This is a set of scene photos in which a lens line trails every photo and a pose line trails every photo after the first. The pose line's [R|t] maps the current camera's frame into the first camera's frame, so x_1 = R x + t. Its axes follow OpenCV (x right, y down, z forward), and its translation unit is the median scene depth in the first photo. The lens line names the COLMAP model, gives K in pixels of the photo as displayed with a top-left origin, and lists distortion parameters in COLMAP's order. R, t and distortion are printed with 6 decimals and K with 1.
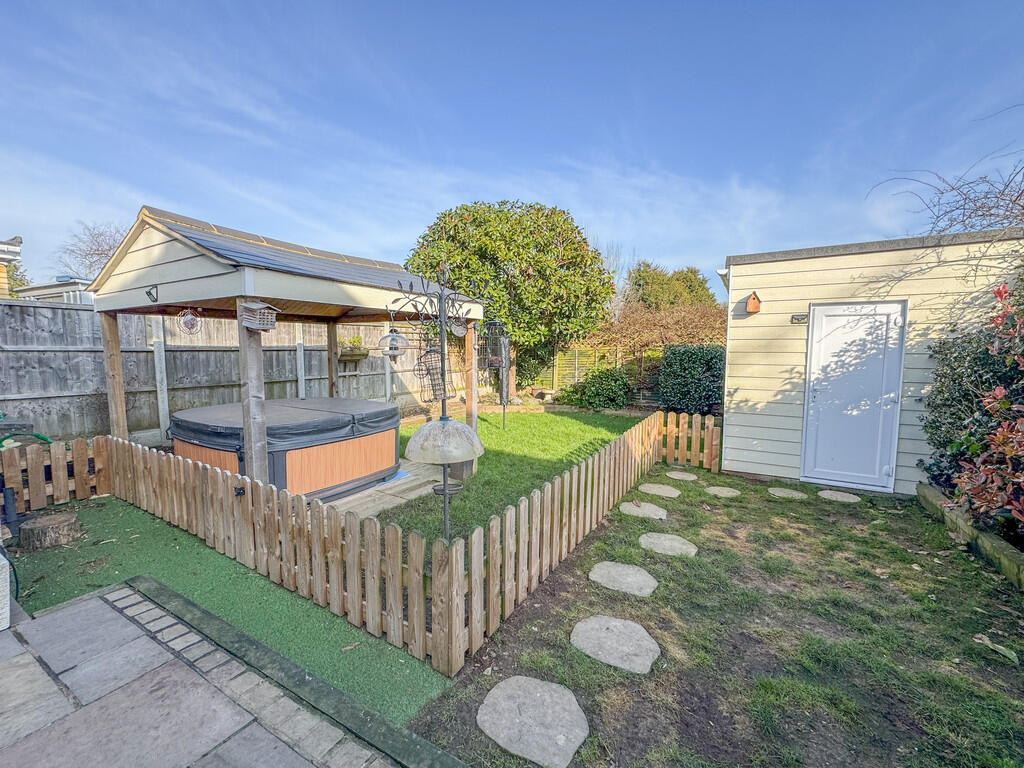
lens RADIAL K [[411.9, 0, 515.1], [0, 411.9, 380.7], [0, 0, 1]] dist [-0.001528, -0.000256]
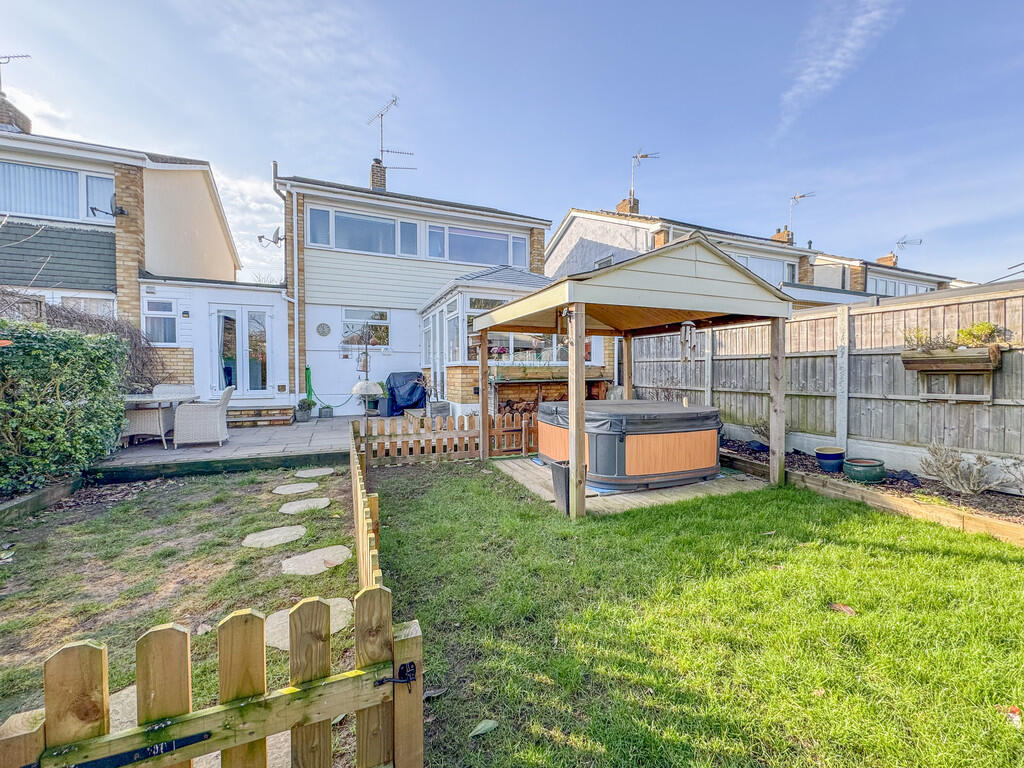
lens RADIAL K [[411.9, 0, 515.1], [0, 411.9, 380.7], [0, 0, 1]] dist [-0.001528, -0.000256]
pose [[-0.612569, 0.011886, -0.790328, 0.295248], [-0.063805, 0.995880, 0.064432, -0.030519], [0.787838, 0.089896, -0.609287, 0.750439]]
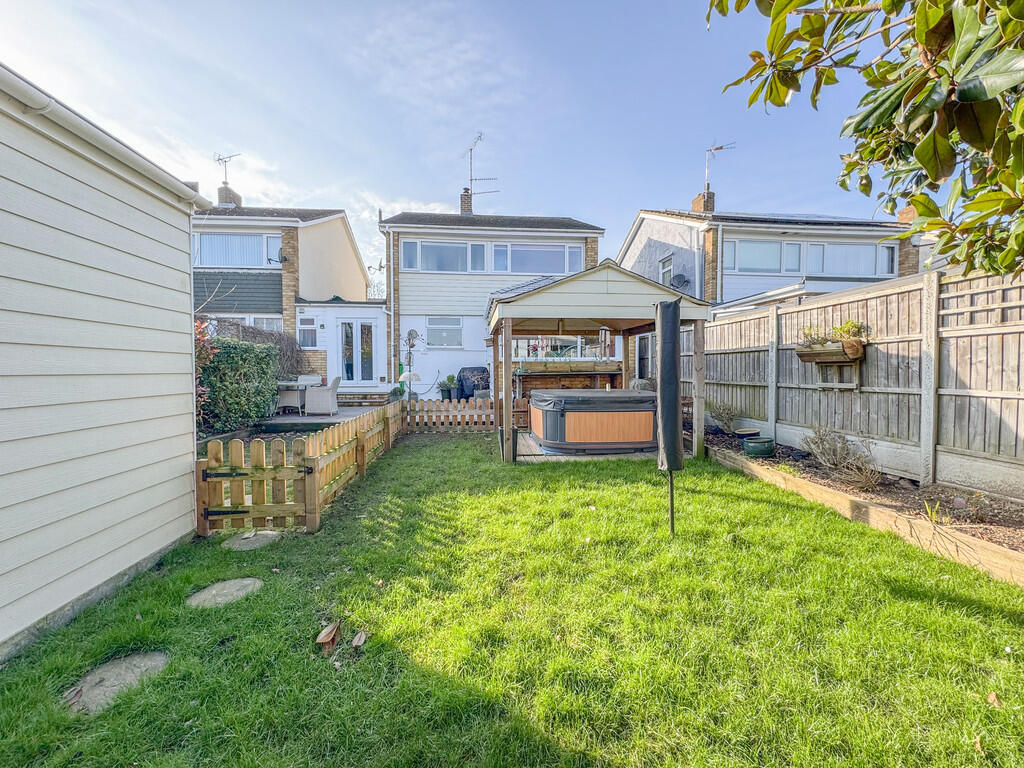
lens RADIAL K [[411.9, 0, 515.1], [0, 411.9, 380.7], [0, 0, 1]] dist [-0.001528, -0.000256]
pose [[-0.816499, 0.013708, -0.577184, 0.275238], [-0.046788, 0.994859, 0.089815, -0.047586], [0.575448, 0.100339, -0.811660, 1.038072]]
